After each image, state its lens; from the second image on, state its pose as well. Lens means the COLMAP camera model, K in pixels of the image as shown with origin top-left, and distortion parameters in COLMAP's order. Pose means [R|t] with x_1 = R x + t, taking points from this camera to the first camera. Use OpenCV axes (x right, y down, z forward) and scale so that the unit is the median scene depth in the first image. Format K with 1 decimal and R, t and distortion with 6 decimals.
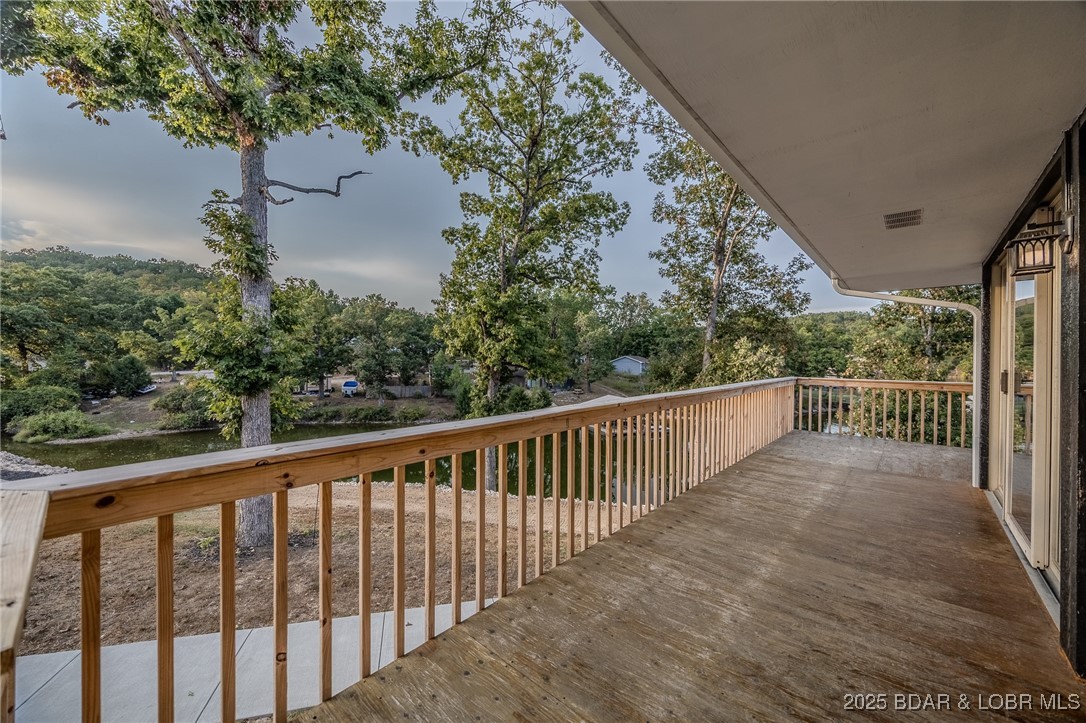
lens RADIAL K [[414.8, 0, 546.2], [0, 414.8, 361.1], [0, 0, 1]] dist [-0.001792, -0.000005]
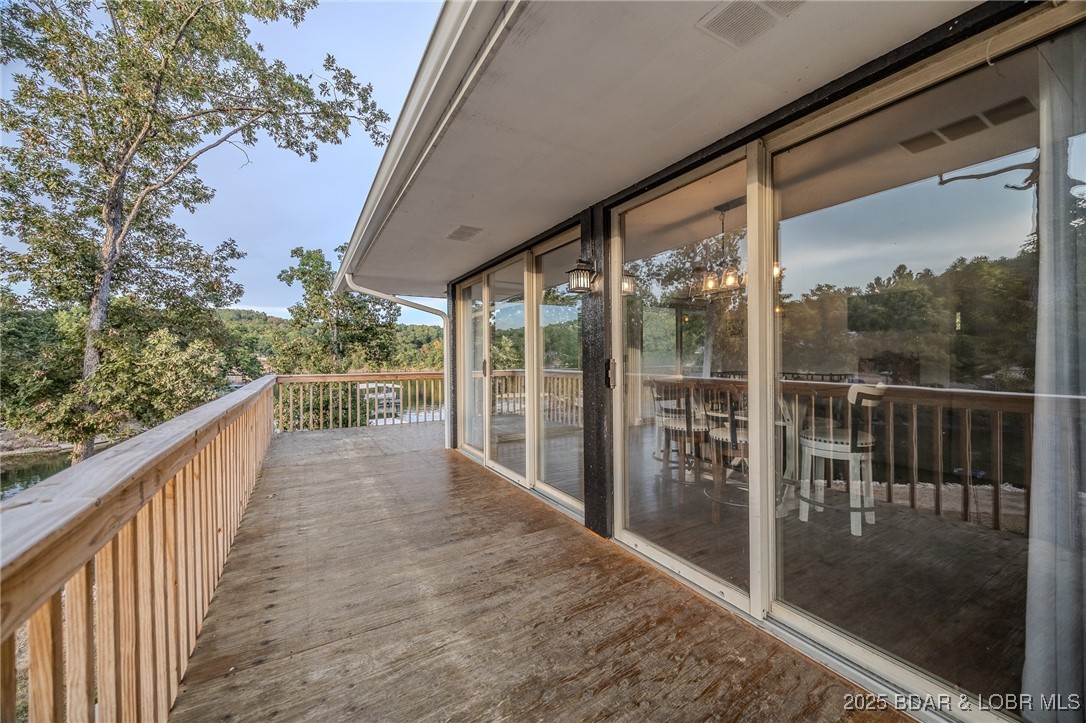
lens RADIAL K [[414.8, 0, 550.2], [0, 414.8, 361.6], [0, 0, 1]] dist [-0.001792, -0.000005]
pose [[0.300211, -0.019253, 0.953679, -0.069234], [0.015301, 0.999765, 0.015367, 0.003902], [-0.953750, 0.009979, 0.300435, 0.139704]]
